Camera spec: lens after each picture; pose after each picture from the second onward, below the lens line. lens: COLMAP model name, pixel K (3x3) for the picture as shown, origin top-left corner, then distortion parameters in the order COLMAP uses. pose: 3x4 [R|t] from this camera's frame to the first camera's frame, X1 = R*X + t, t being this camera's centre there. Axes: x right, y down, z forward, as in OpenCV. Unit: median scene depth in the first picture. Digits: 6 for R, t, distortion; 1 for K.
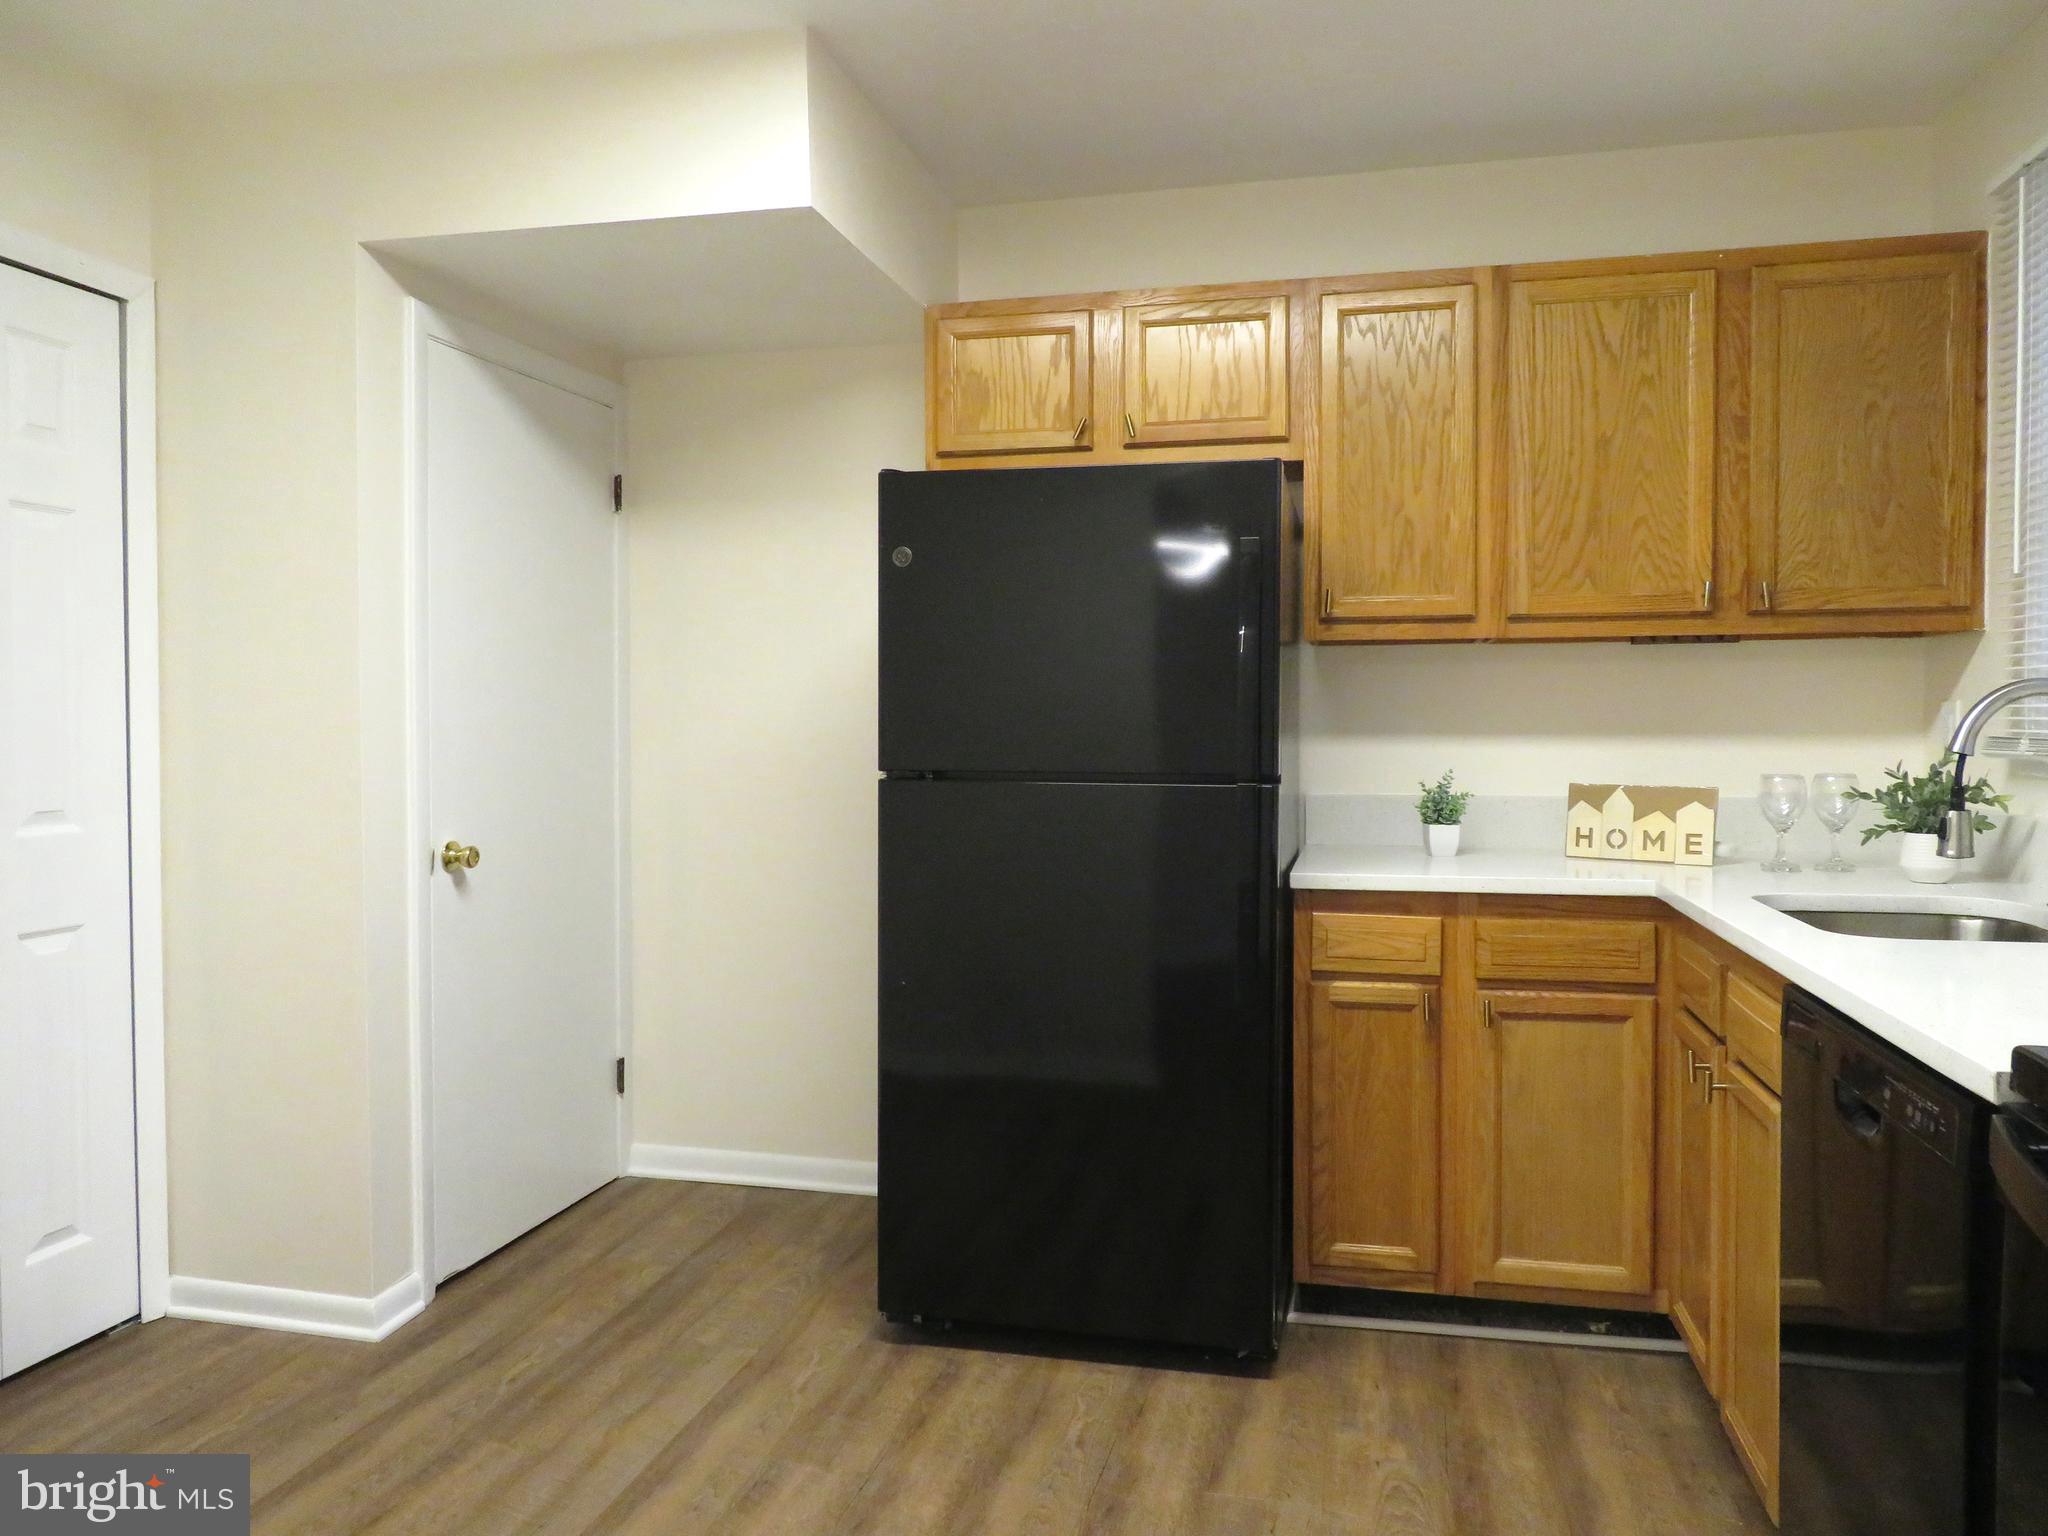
lens RADIAL K [[1461.6, 0, 1015.0], [0, 1461.6, 763.5], [0, 0, 1]] dist [-0.017856, 0.012173]
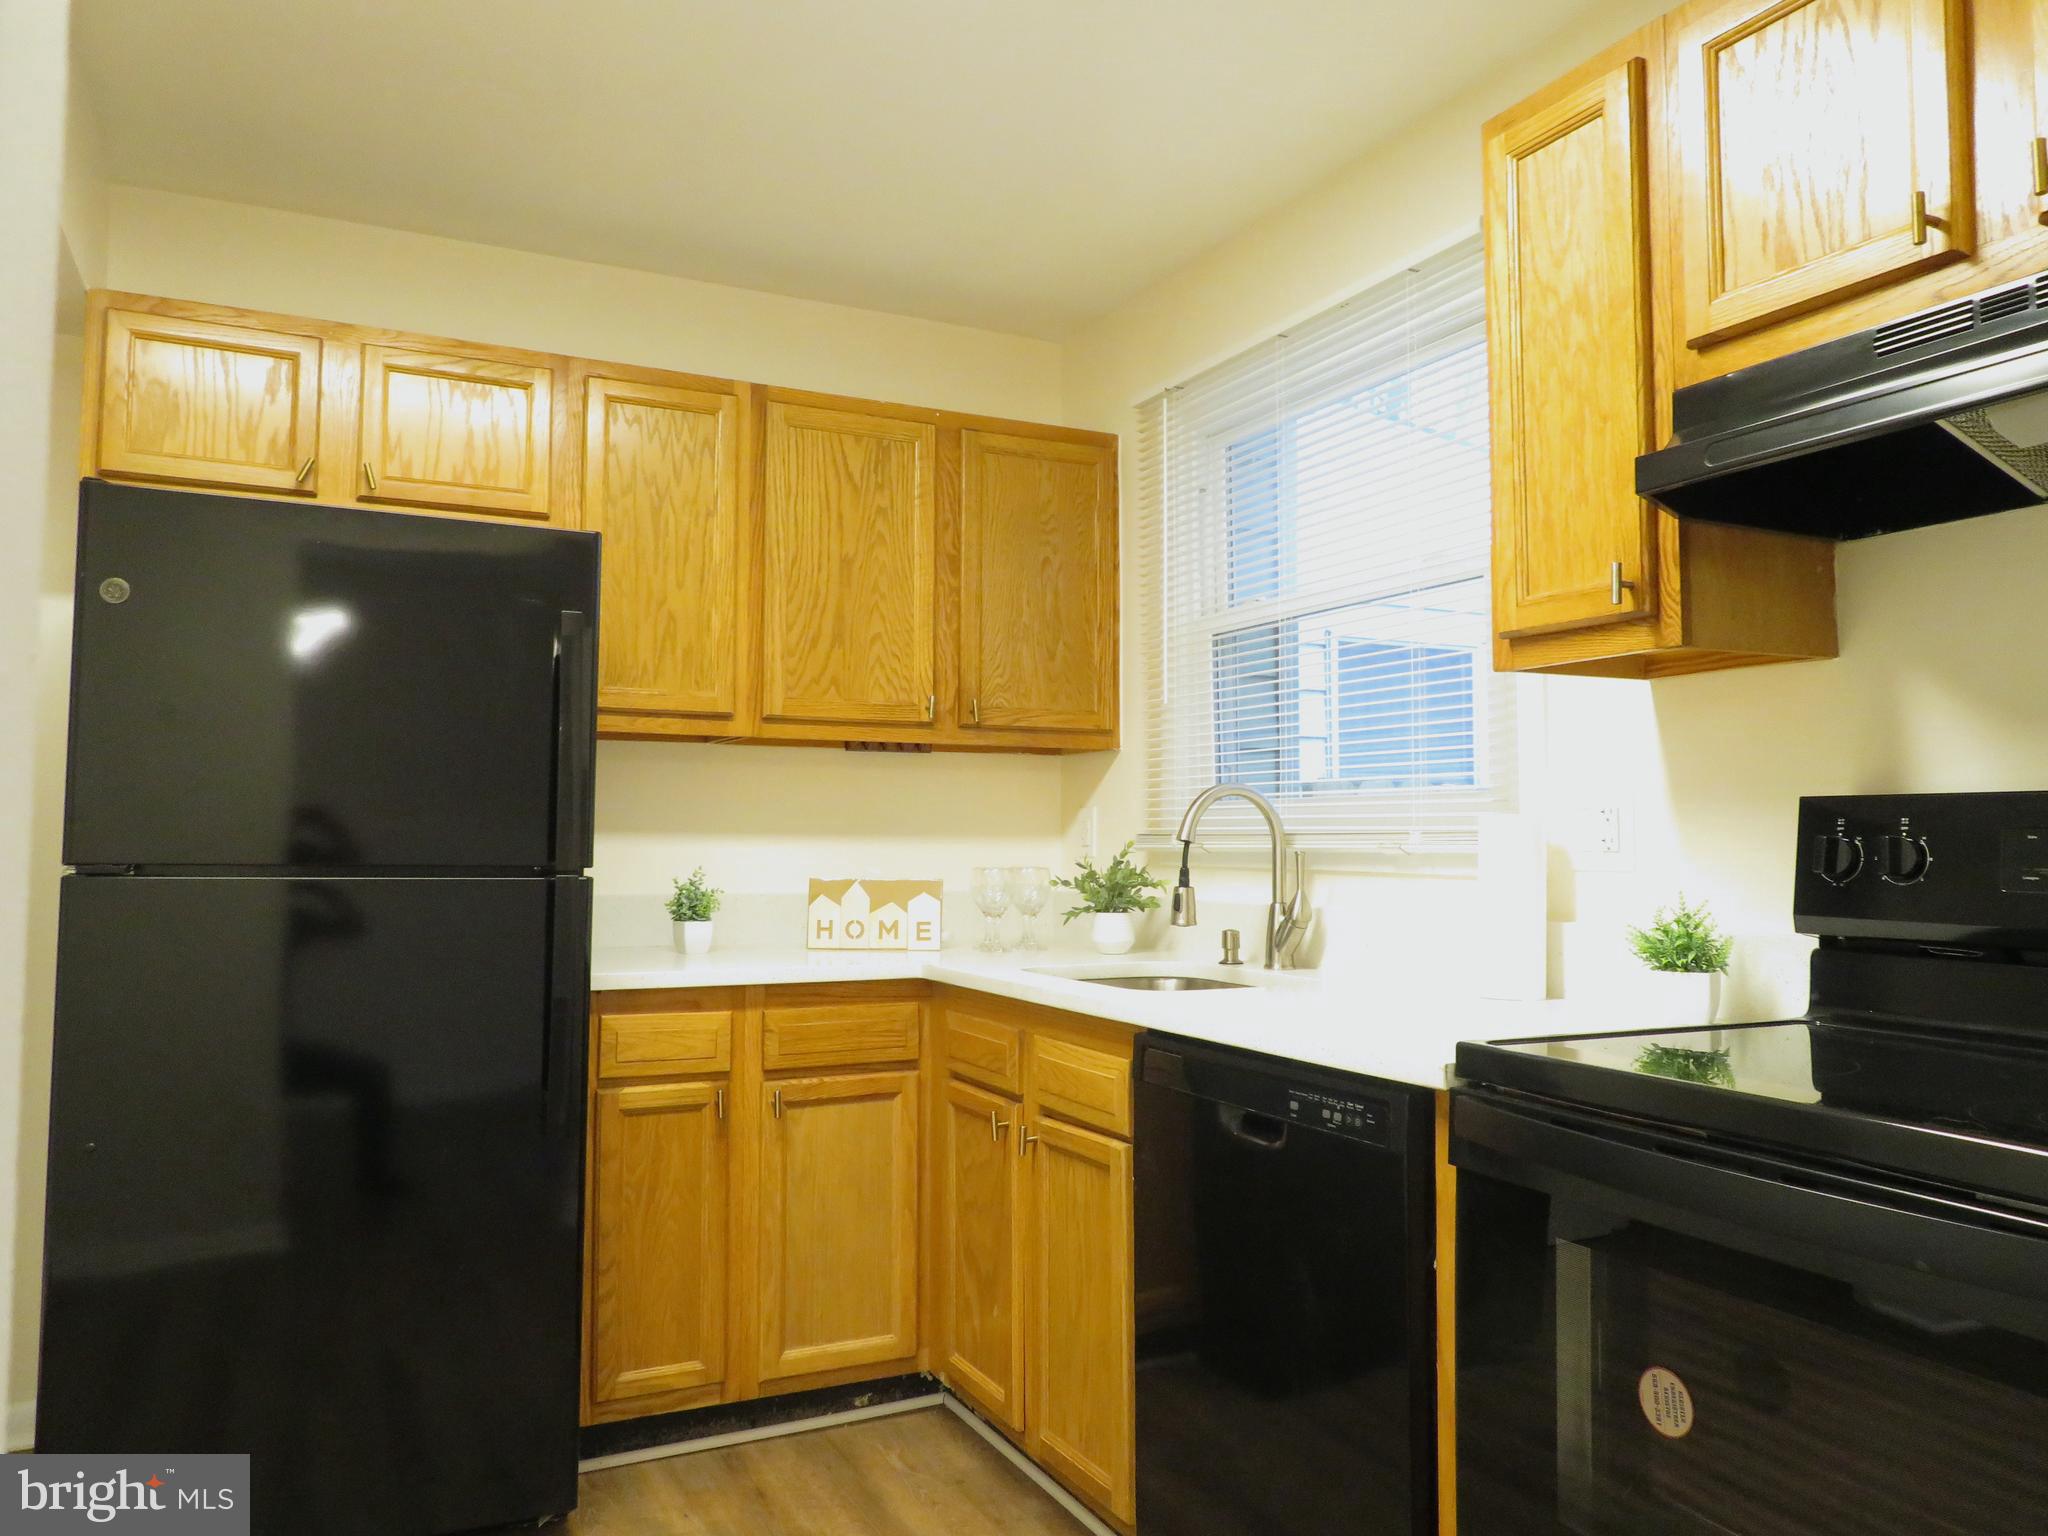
lens RADIAL K [[1461.6, 0, 1015.0], [0, 1461.6, 763.5], [0, 0, 1]] dist [-0.017856, 0.012173]
pose [[0.770190, 0.042252, 0.636414, -0.189184], [0.012705, 0.996589, -0.081539, 0.019783], [-0.637688, 0.070886, 0.767026, 0.097484]]
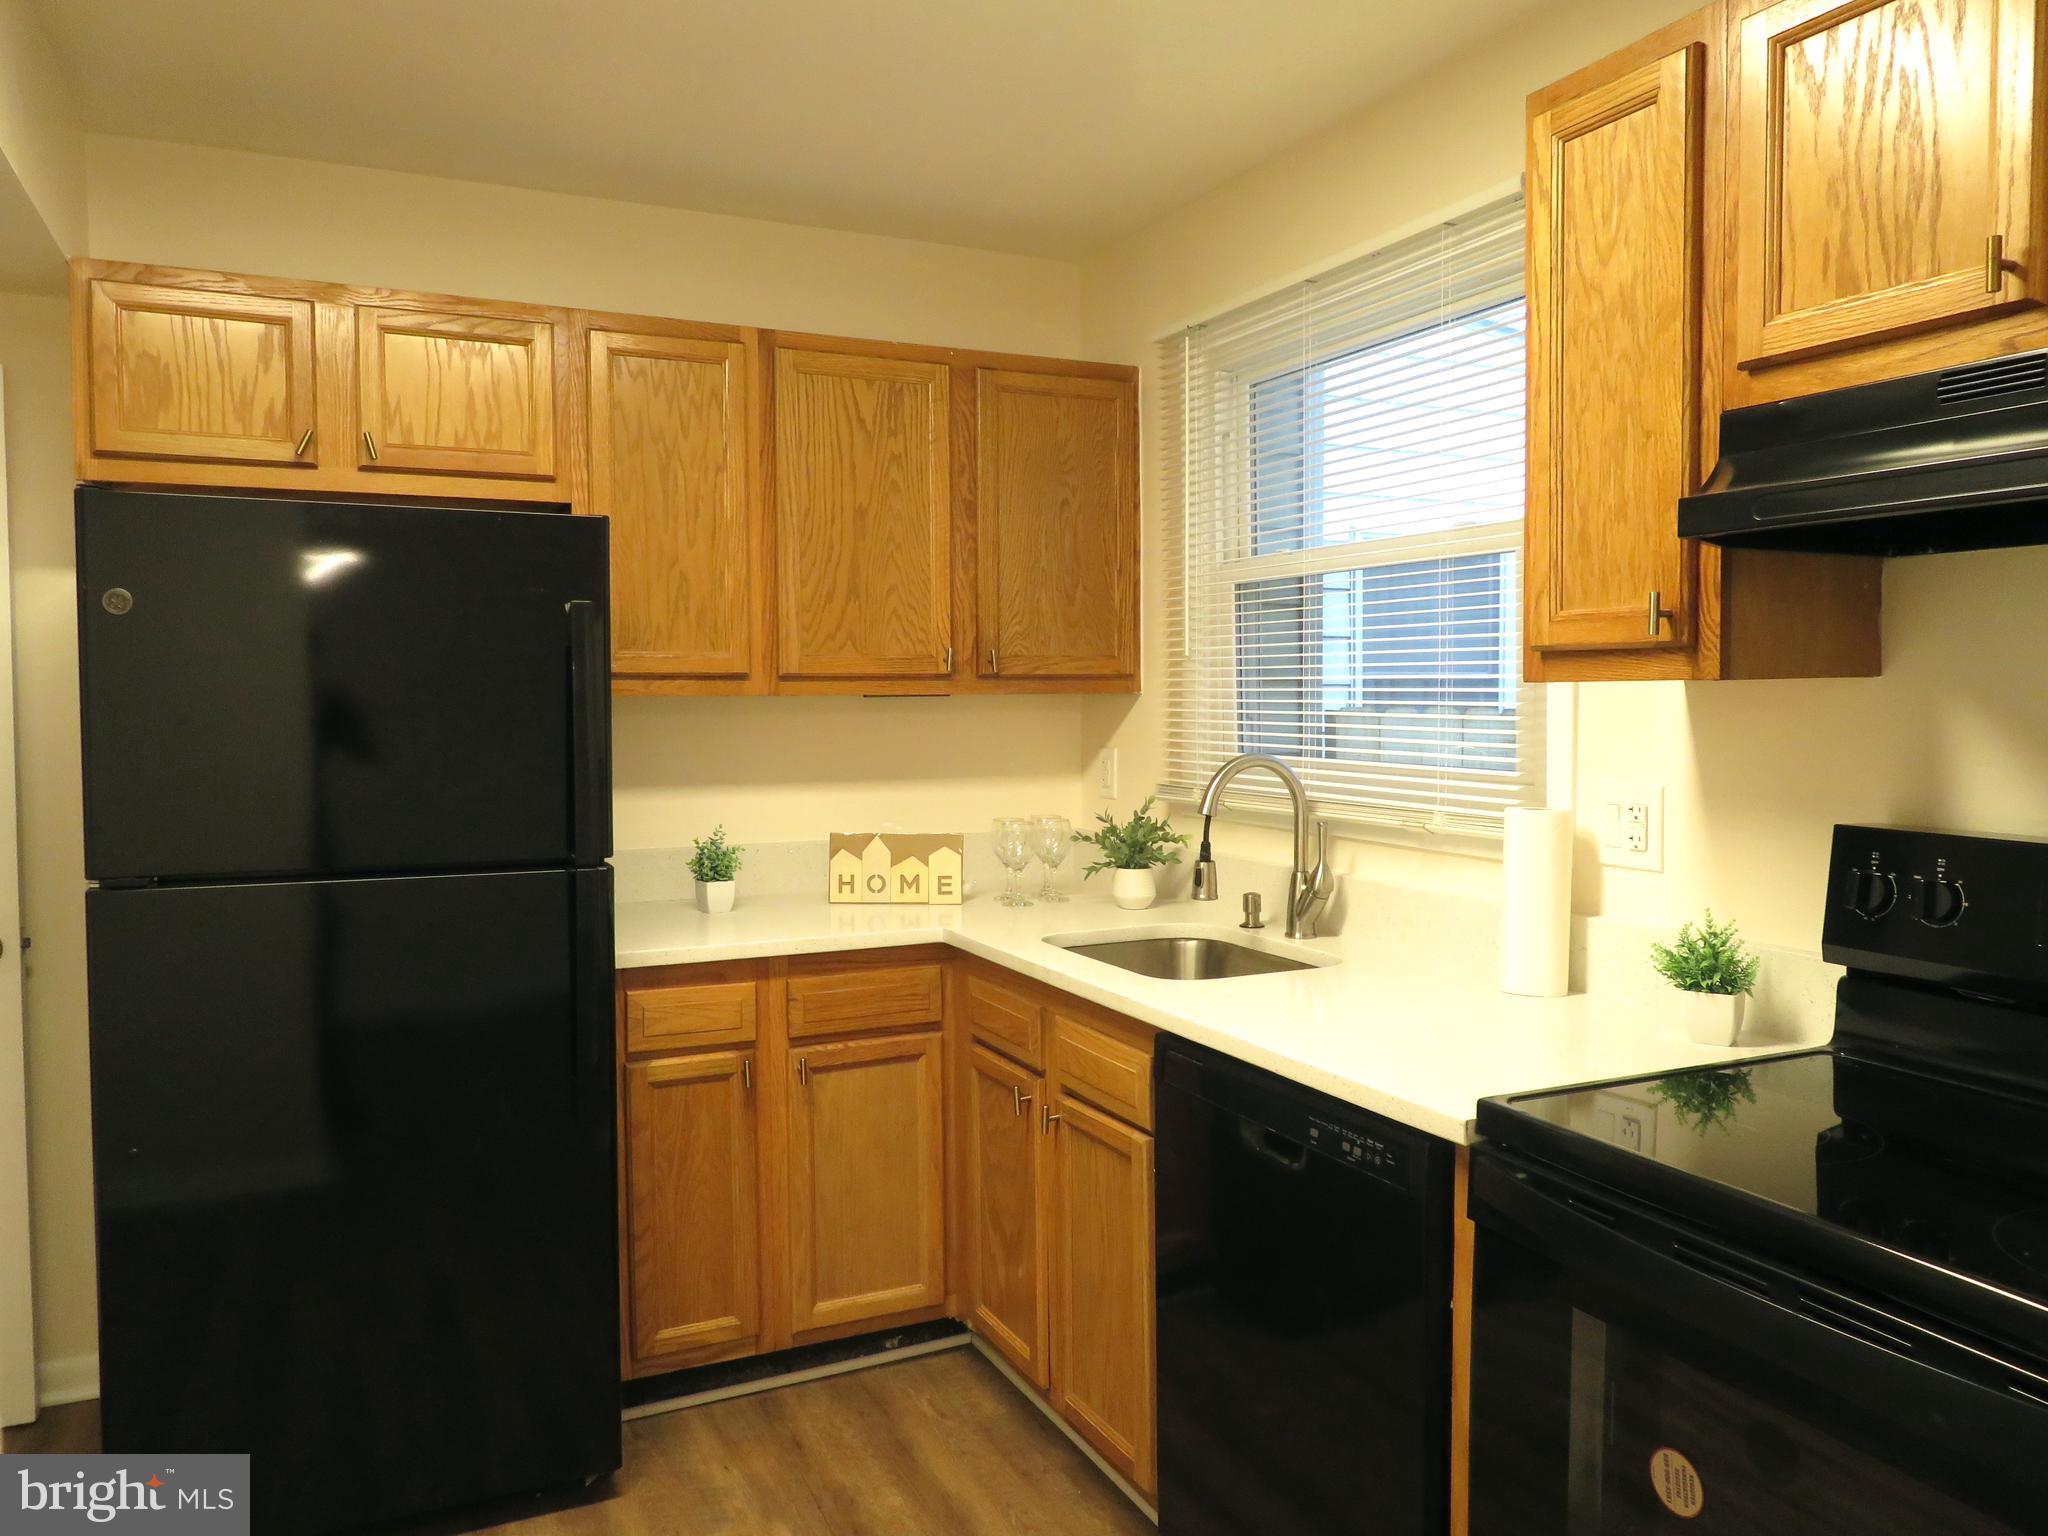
lens RADIAL K [[1461.6, 0, 1015.0], [0, 1461.6, 763.5], [0, 0, 1]] dist [-0.017856, 0.012173]
pose [[0.779260, -0.030419, 0.625962, -0.183019], [0.021898, 0.999533, 0.021312, -0.059130], [-0.626318, -0.002900, 0.779562, 0.101559]]
